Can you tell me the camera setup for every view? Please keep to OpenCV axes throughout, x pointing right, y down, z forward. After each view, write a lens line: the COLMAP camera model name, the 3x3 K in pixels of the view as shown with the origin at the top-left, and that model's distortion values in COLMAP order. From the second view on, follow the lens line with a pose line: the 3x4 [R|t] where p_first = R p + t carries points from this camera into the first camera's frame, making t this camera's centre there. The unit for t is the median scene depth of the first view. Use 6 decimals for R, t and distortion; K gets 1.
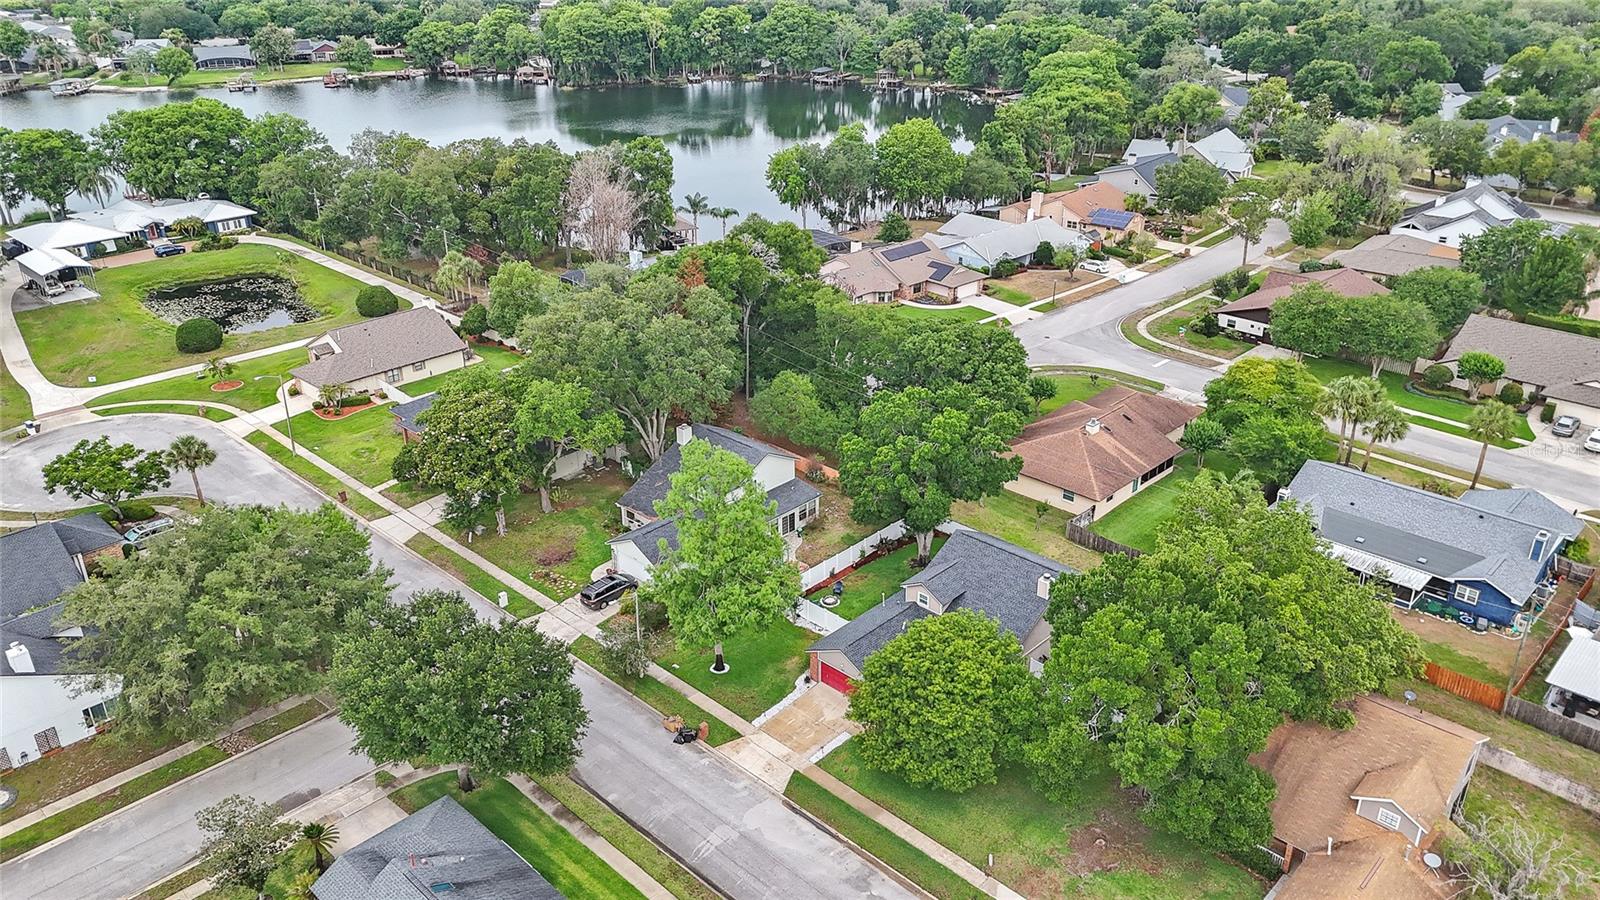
lens RADIAL K [[1159.8, 0, 800.0], [0, 1159.8, 450.0], [0, 0, 1]] dist [0.082428, -0.106797]
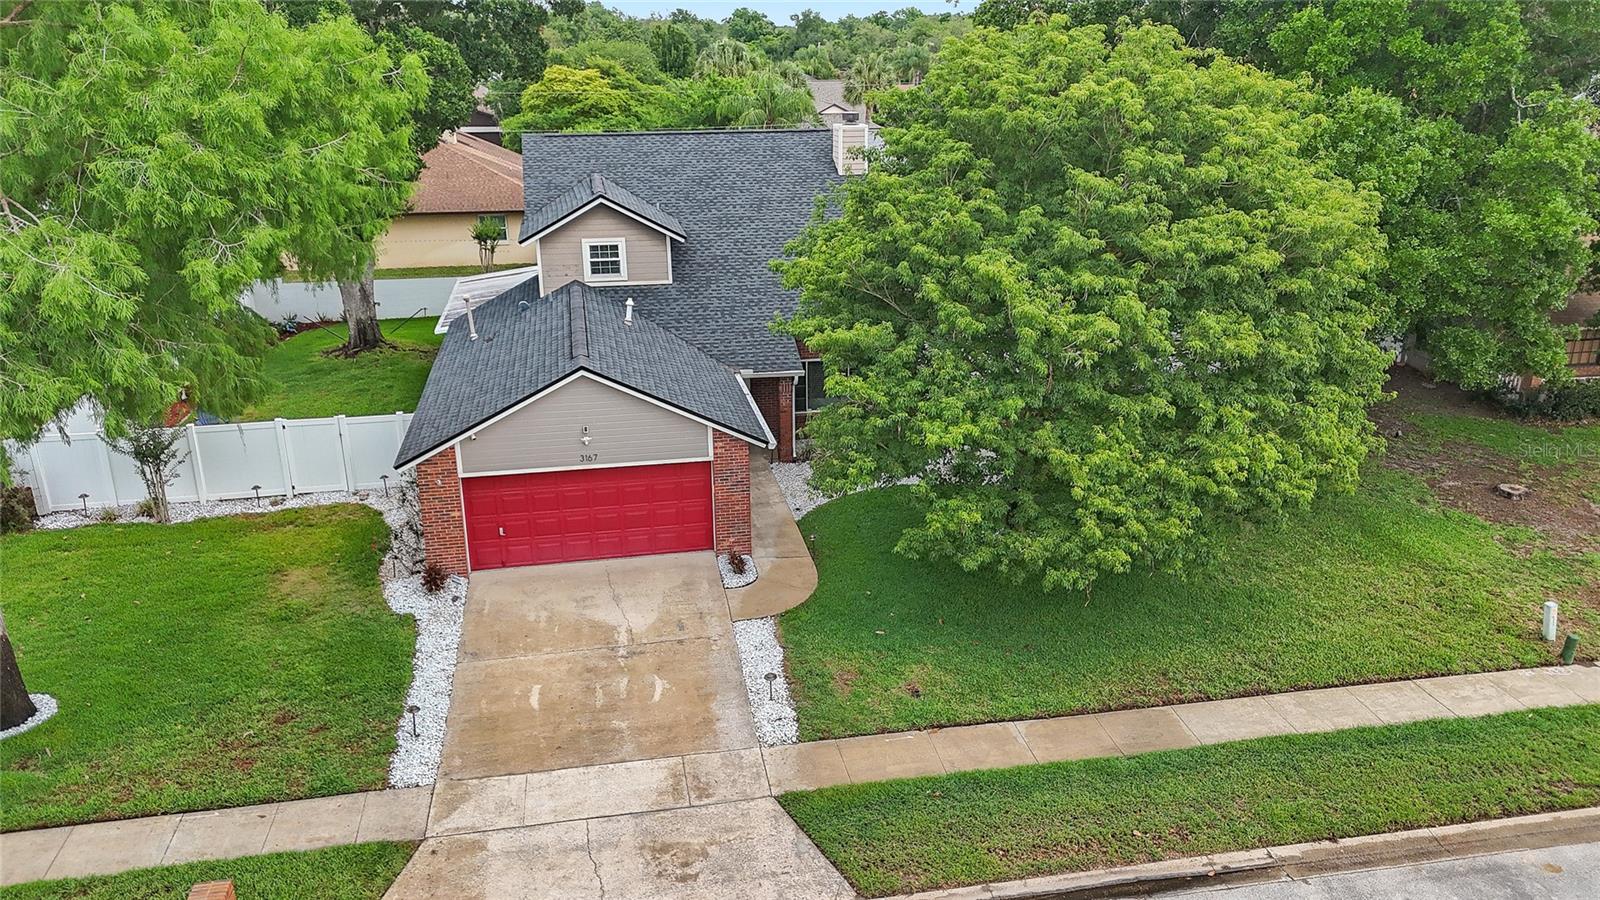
lens RADIAL K [[1176.5, 0, 799.5], [0, 1176.5, 456.0], [0, 0, 1]] dist [0.082762, -0.079742]
pose [[0.579174, -0.264602, 0.771066, -0.073602], [0.343634, 0.936960, 0.063415, 0.093936], [-0.739238, 0.228236, 0.633589, 0.392240]]
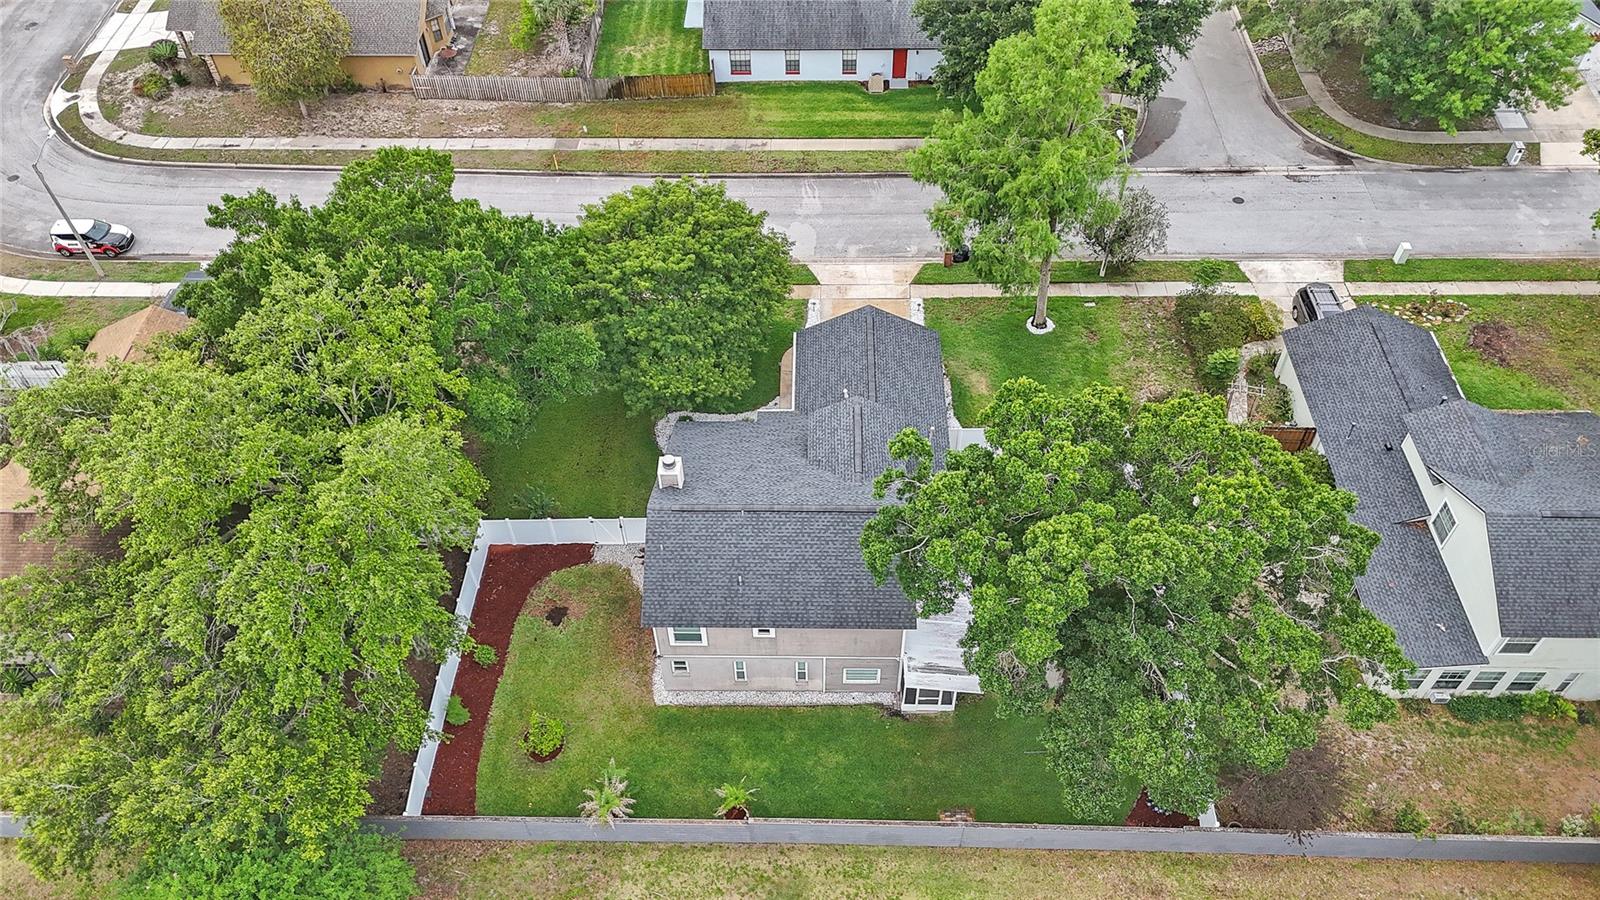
lens RADIAL K [[1176.5, 0, 799.5], [0, 1176.5, 456.0], [0, 0, 1]] dist [0.082762, -0.079742]
pose [[-0.732808, 0.526430, -0.431119, 0.202362], [-0.267401, 0.359815, 0.893885, -0.199710], [0.625690, 0.770328, -0.122908, 0.555327]]
